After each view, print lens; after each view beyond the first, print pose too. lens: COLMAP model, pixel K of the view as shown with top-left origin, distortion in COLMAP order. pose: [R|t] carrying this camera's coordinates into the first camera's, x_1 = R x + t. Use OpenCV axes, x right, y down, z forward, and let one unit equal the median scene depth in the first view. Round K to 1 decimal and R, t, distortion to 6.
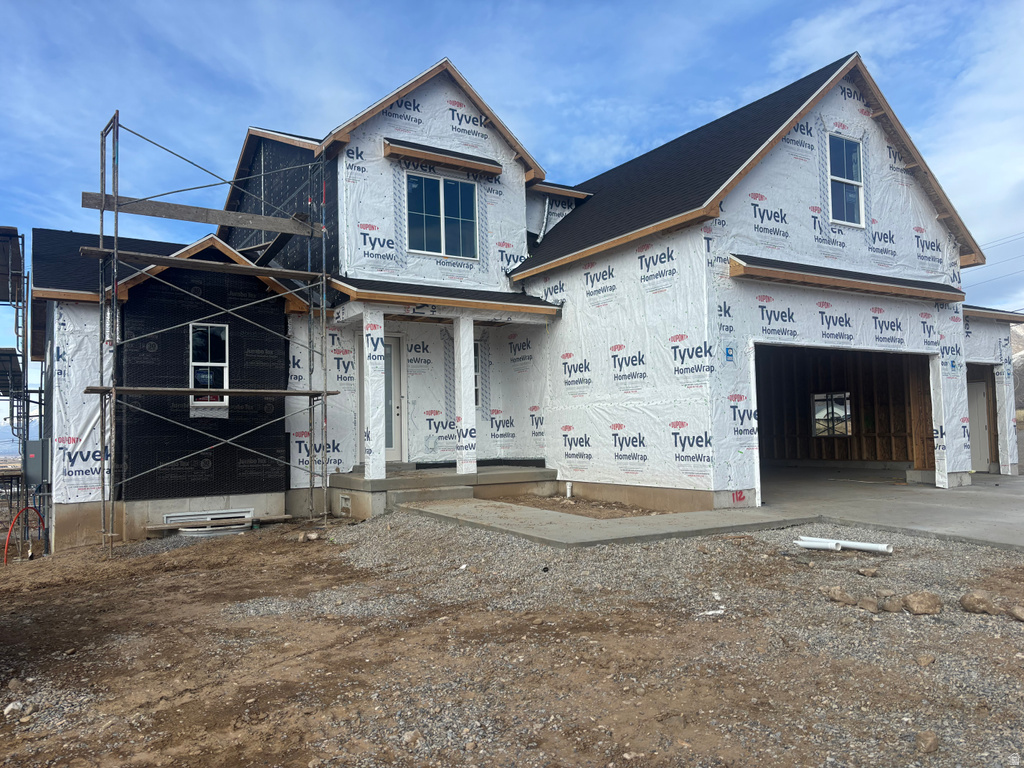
lens RADIAL K [[767.4, 0, 512.0], [0, 767.4, 384.0], [0, 0, 1]] dist [0.080793, -0.166995]
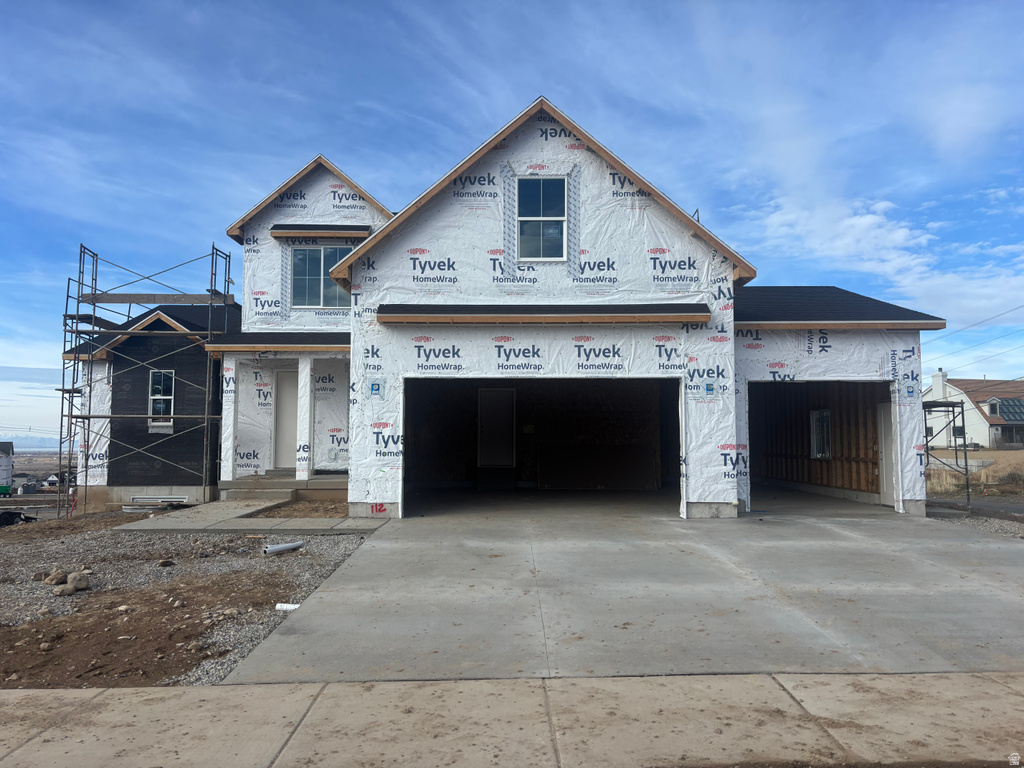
lens RADIAL K [[767.4, 0, 512.0], [0, 767.4, 384.0], [0, 0, 1]] dist [0.080793, -0.166995]
pose [[0.852030, -0.016739, -0.523226, 0.941294], [0.015891, 0.999855, -0.006110, -0.030767], [0.523252, -0.003109, 0.852172, 0.081571]]
